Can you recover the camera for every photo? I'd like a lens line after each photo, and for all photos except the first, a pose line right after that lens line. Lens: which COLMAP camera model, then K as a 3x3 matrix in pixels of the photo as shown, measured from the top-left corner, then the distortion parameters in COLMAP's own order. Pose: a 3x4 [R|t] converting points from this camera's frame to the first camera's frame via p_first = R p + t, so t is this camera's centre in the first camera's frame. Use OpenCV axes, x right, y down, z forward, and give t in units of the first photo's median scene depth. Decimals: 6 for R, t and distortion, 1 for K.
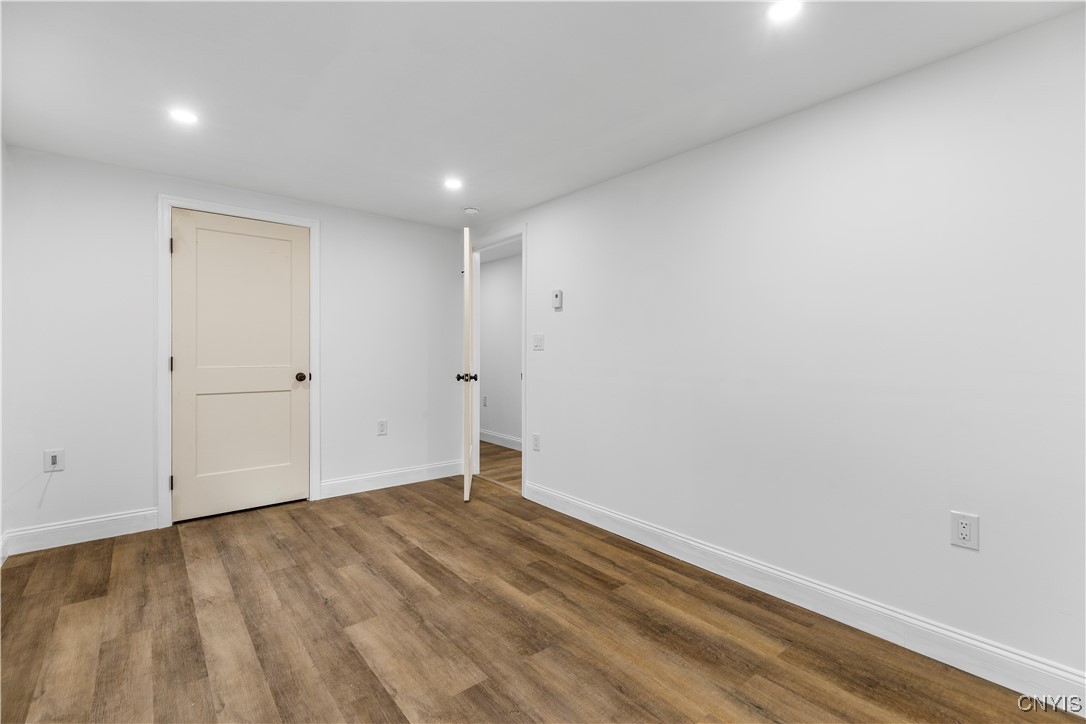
lens RADIAL K [[482.7, 0, 548.0], [0, 482.7, 352.8], [0, 0, 1]] dist [0.004617, -0.000444]
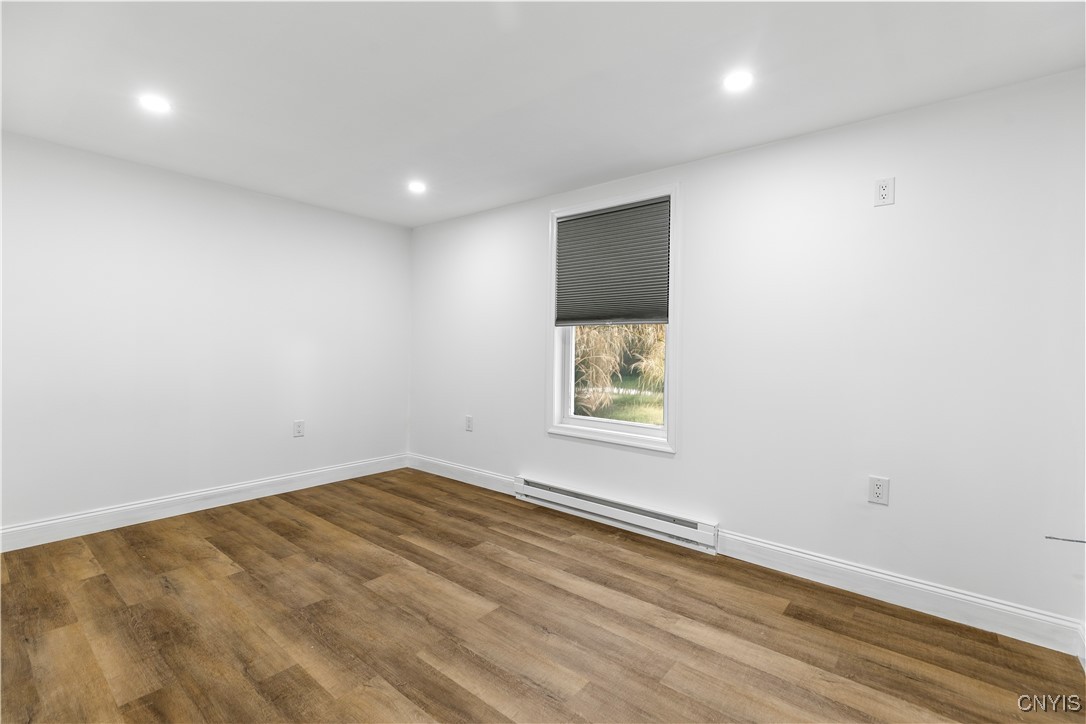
lens RADIAL K [[482.7, 0, 548.0], [0, 482.7, 352.8], [0, 0, 1]] dist [0.004617, -0.000444]
pose [[-0.982072, -0.019844, -0.187457, -0.298269], [-0.022223, 0.999697, 0.010596, -0.006187], [0.187190, 0.014572, -0.982216, 1.958940]]
